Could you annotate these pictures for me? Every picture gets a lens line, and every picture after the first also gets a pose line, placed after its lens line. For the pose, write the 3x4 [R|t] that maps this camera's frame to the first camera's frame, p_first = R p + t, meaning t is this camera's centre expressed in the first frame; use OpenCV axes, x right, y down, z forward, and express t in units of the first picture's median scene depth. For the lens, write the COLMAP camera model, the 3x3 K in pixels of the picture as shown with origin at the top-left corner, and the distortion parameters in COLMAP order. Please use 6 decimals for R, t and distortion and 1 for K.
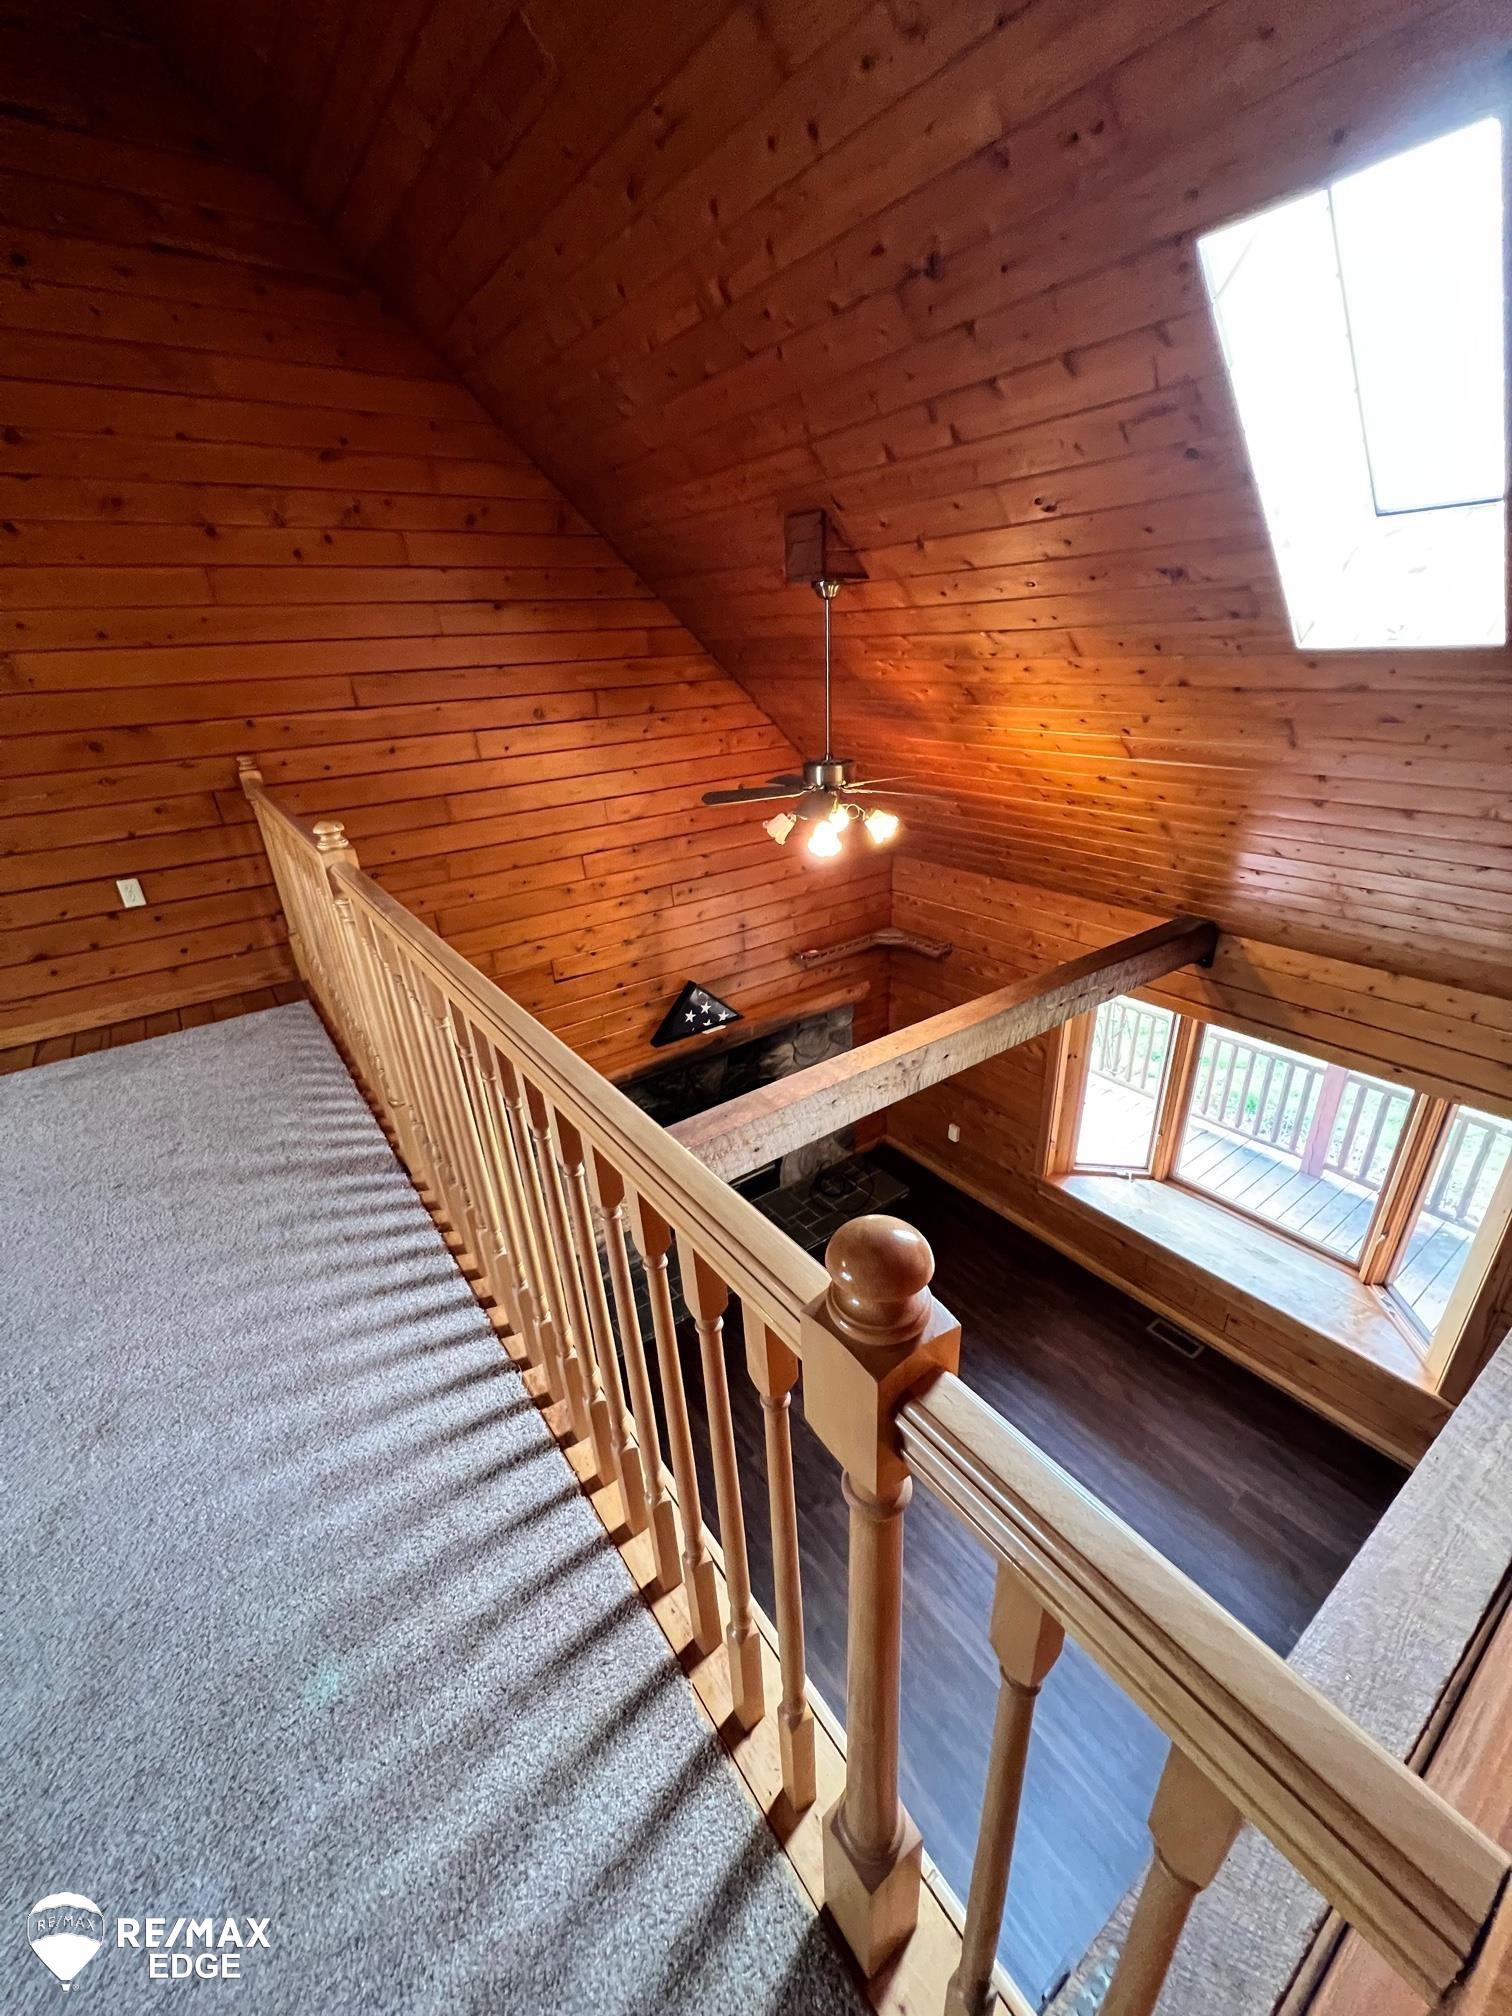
lens RADIAL K [[801.0, 0, 764.2], [0, 801.0, 1005.7], [0, 0, 1]] dist [0.001611, 0.000223]
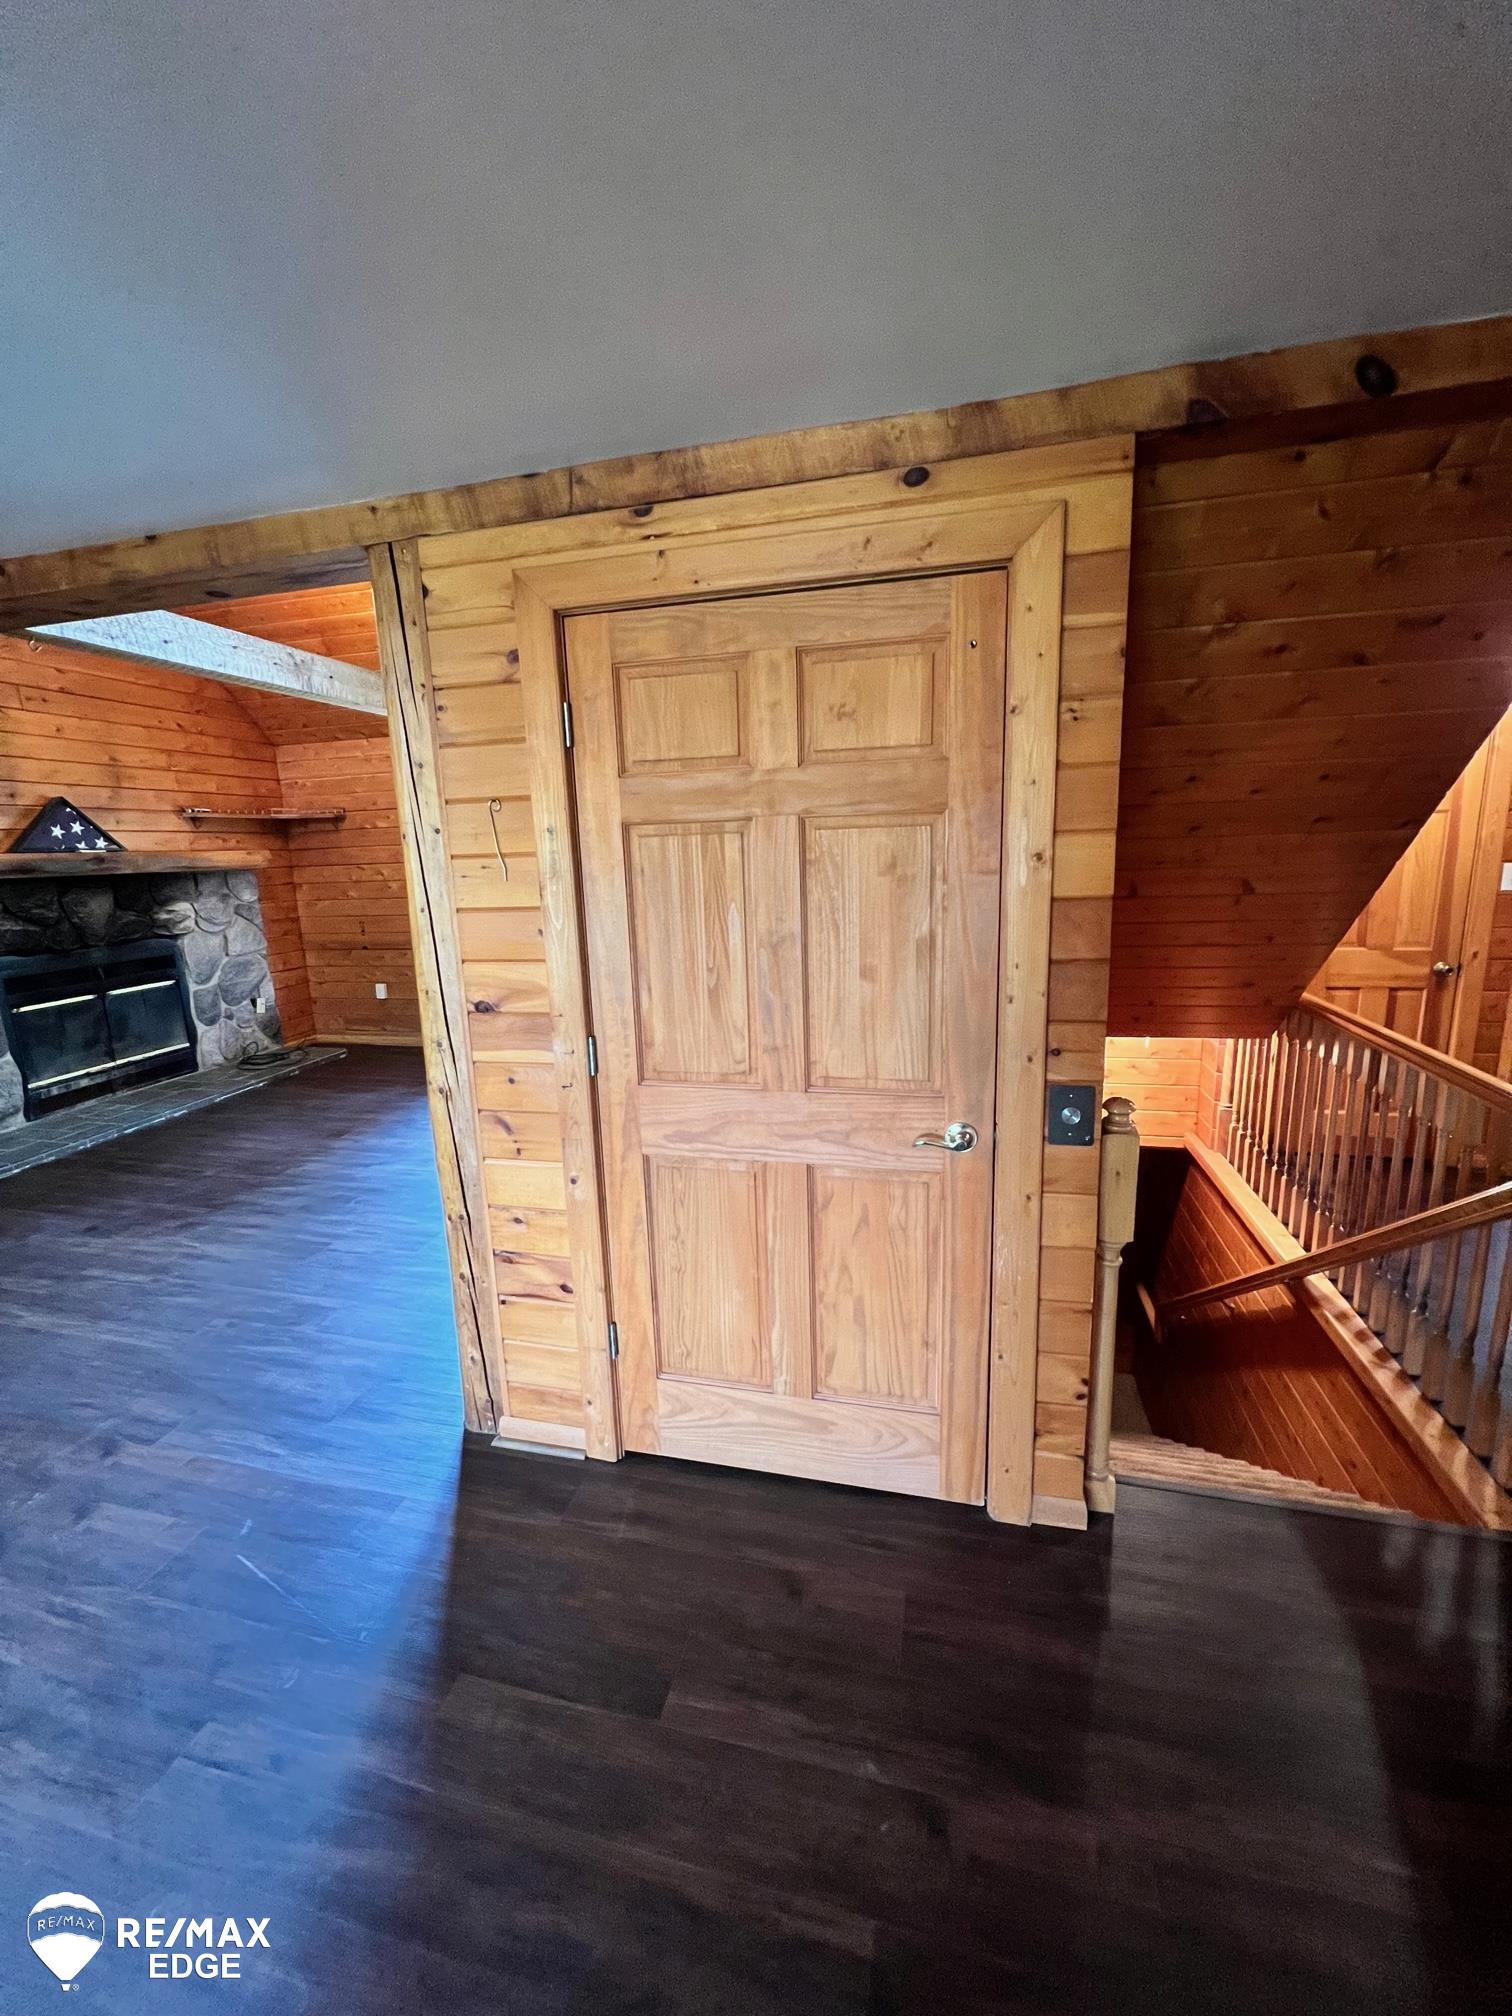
lens RADIAL K [[801.0, 0, 756.8], [0, 801.0, 1009.2], [0, 0, 1]] dist [0.001611, 0.000223]
pose [[0.765653, -0.108698, 0.634003, -0.079393], [0.266505, 0.950652, -0.158857, 0.560837], [-0.585449, 0.290595, 0.756838, -0.149907]]
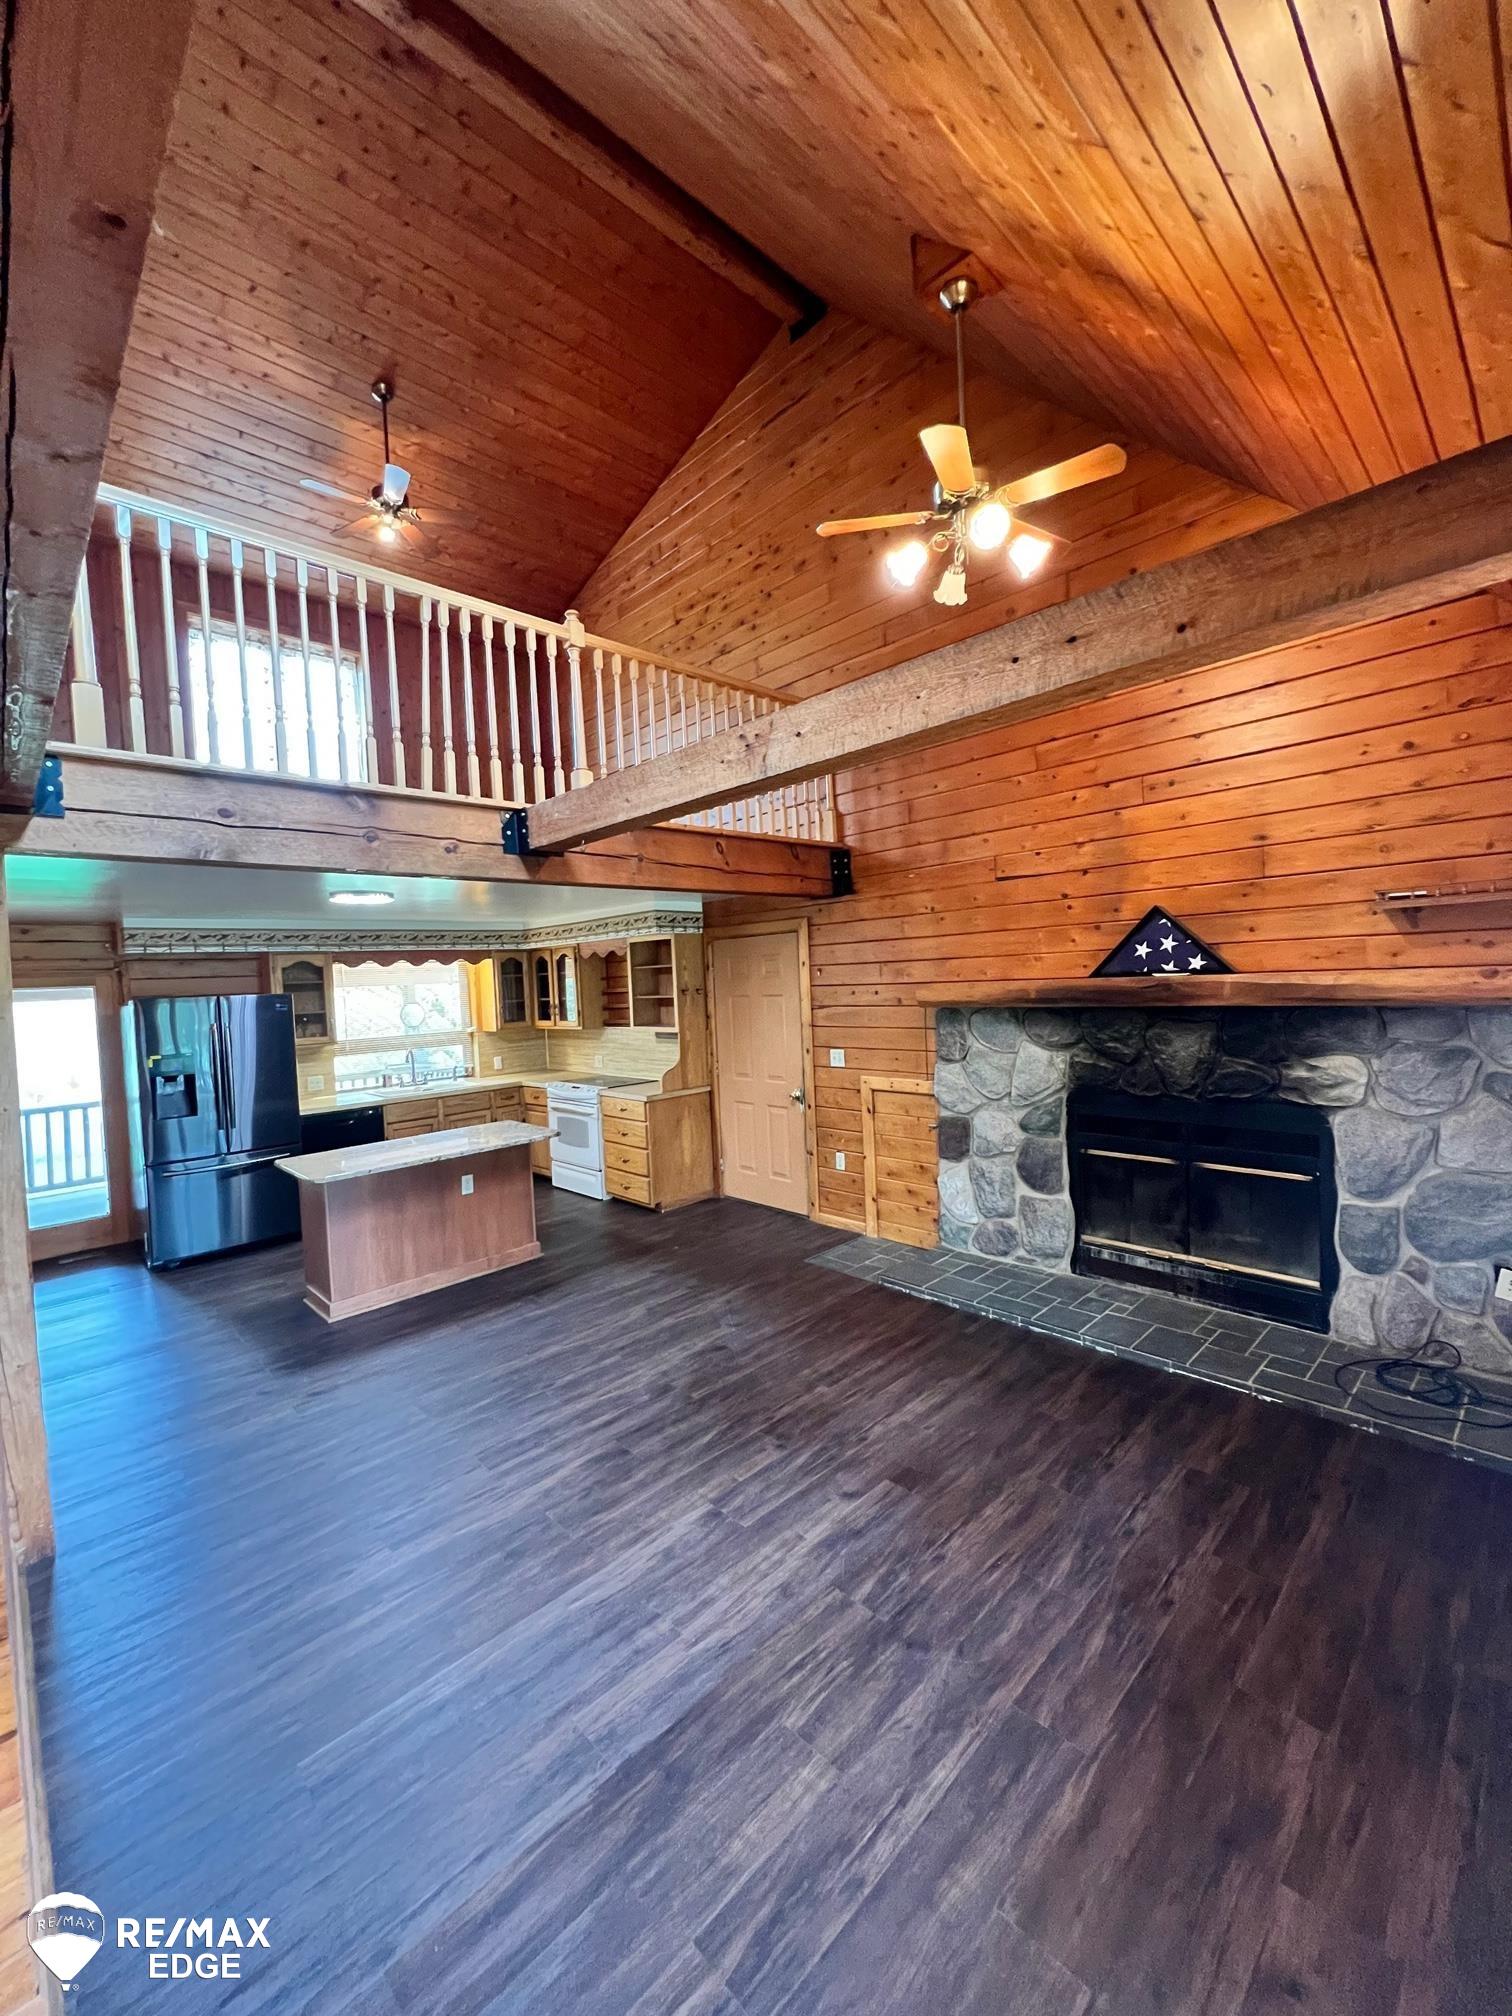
lens RADIAL K [[801.0, 0, 754.7], [0, 801.0, 1002.6], [0, 0, 1]] dist [0.001611, 0.000223]
pose [[0.138943, 0.070574, -0.987782, 0.580582], [-0.375944, 0.926547, 0.013318, 0.178505], [0.916166, 0.369500, 0.155269, 0.530650]]
